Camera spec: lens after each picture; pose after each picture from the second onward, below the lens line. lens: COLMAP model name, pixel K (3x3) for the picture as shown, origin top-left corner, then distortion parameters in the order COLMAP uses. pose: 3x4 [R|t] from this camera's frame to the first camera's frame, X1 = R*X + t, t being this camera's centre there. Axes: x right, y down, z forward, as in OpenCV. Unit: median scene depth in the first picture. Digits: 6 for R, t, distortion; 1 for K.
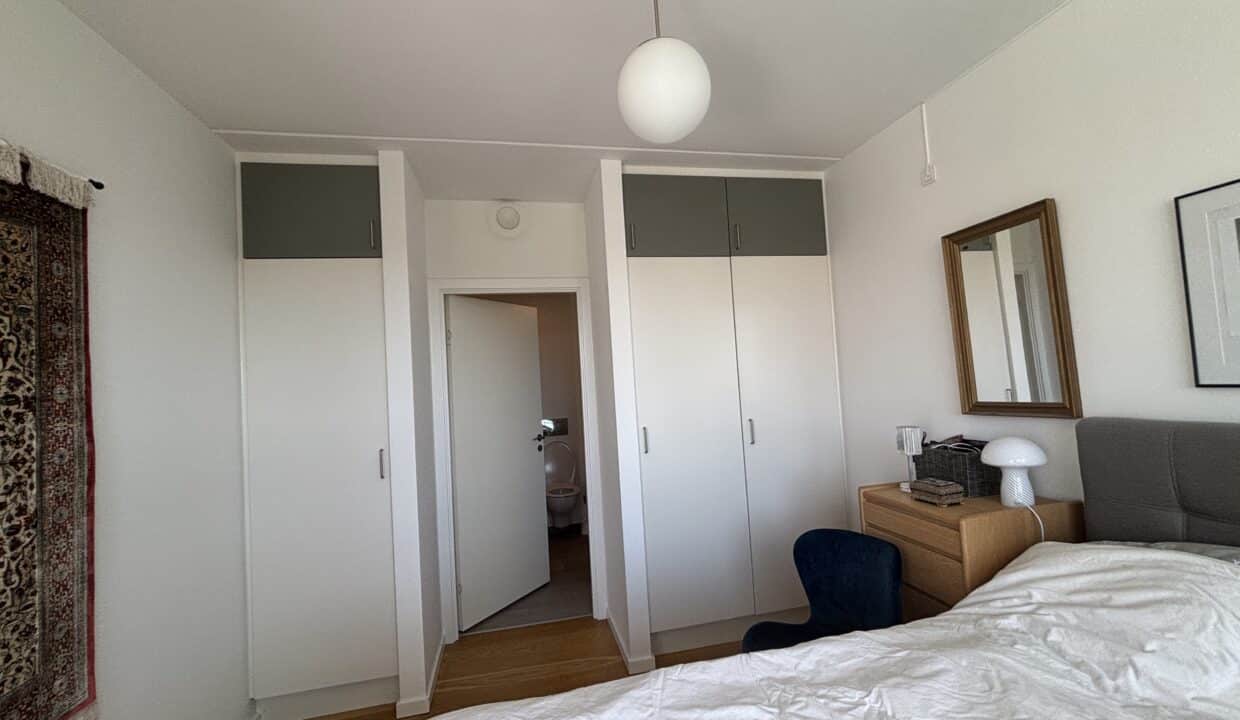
lens RADIAL K [[498.4, 0, 620.0], [0, 498.4, 360.0], [0, 0, 1]] dist [0.000809, -0.000018]
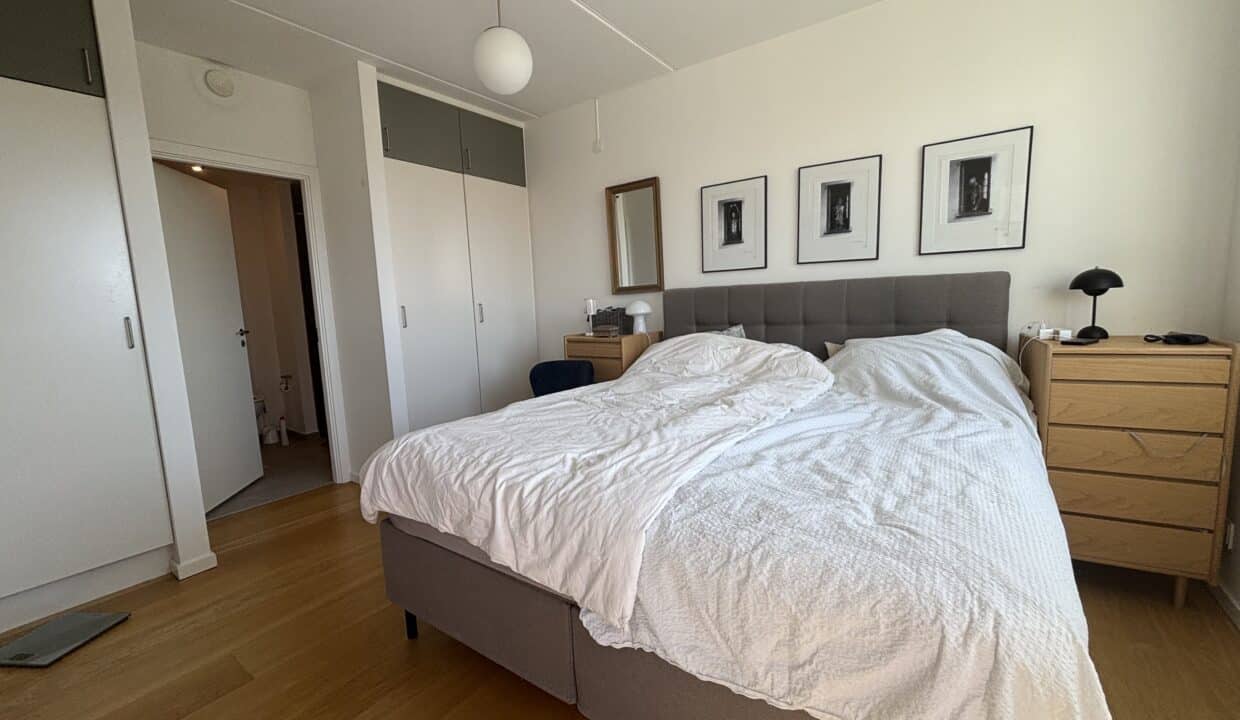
lens RADIAL K [[498.4, 0, 620.0], [0, 498.4, 360.0], [0, 0, 1]] dist [0.000809, -0.000018]
pose [[0.747479, -0.050930, 0.662330, -0.419871], [-0.033557, 0.992889, 0.114220, 0.123841], [-0.663437, -0.107603, 0.740455, -0.306816]]
